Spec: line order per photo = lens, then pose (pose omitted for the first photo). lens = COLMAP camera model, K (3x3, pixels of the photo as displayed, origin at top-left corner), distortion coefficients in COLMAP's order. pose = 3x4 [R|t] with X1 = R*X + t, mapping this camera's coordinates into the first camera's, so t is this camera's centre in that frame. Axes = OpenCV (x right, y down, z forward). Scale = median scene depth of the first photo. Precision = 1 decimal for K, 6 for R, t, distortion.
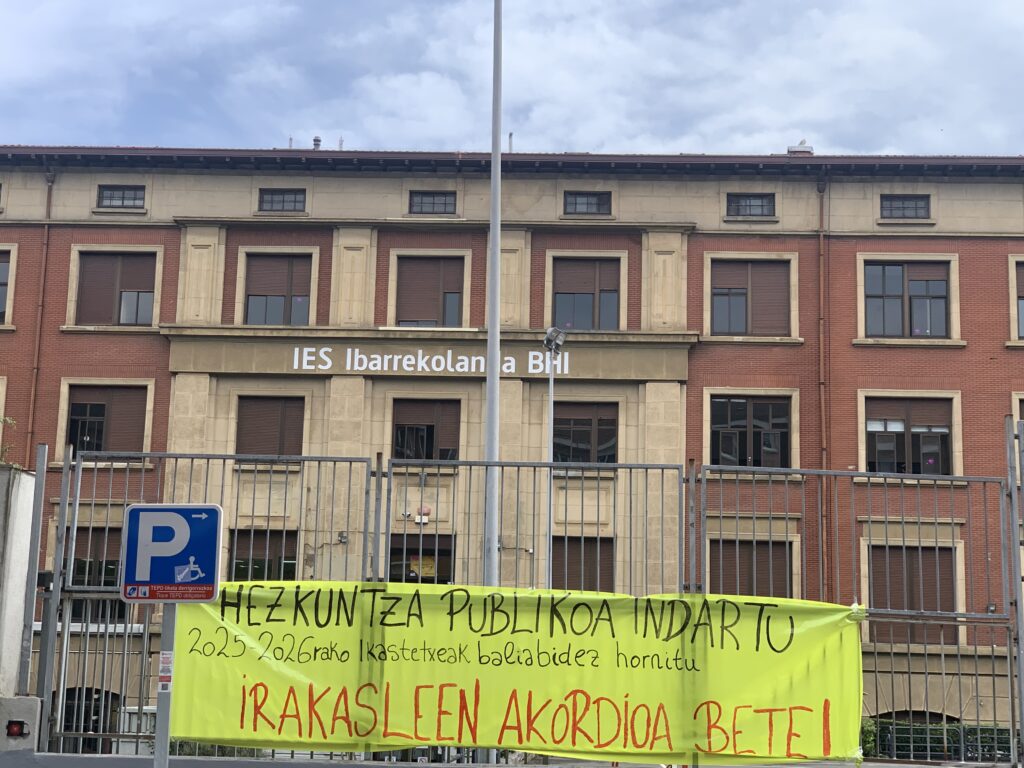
lens RADIAL K [[1638.2, 0, 507.5], [0, 1638.2, 381.0], [0, 0, 1]] dist [0.111152, 0.000000]
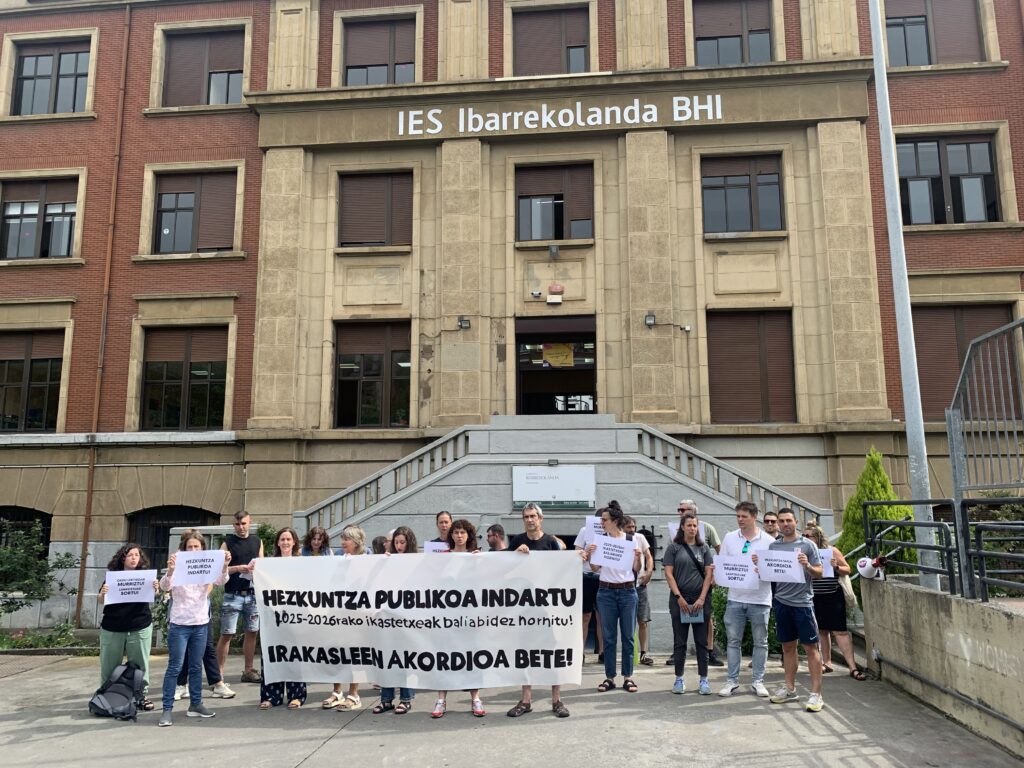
lens RADIAL K [[778.3, 0, 517.3], [0, 778.3, 388.9], [0, 0, 1]] dist [0.015402, -0.003881]
pose [[0.998385, -0.039931, -0.040404, -0.056733], [0.041008, 0.998816, 0.026176, 0.118307], [0.039311, -0.027791, 0.998840, 0.589101]]
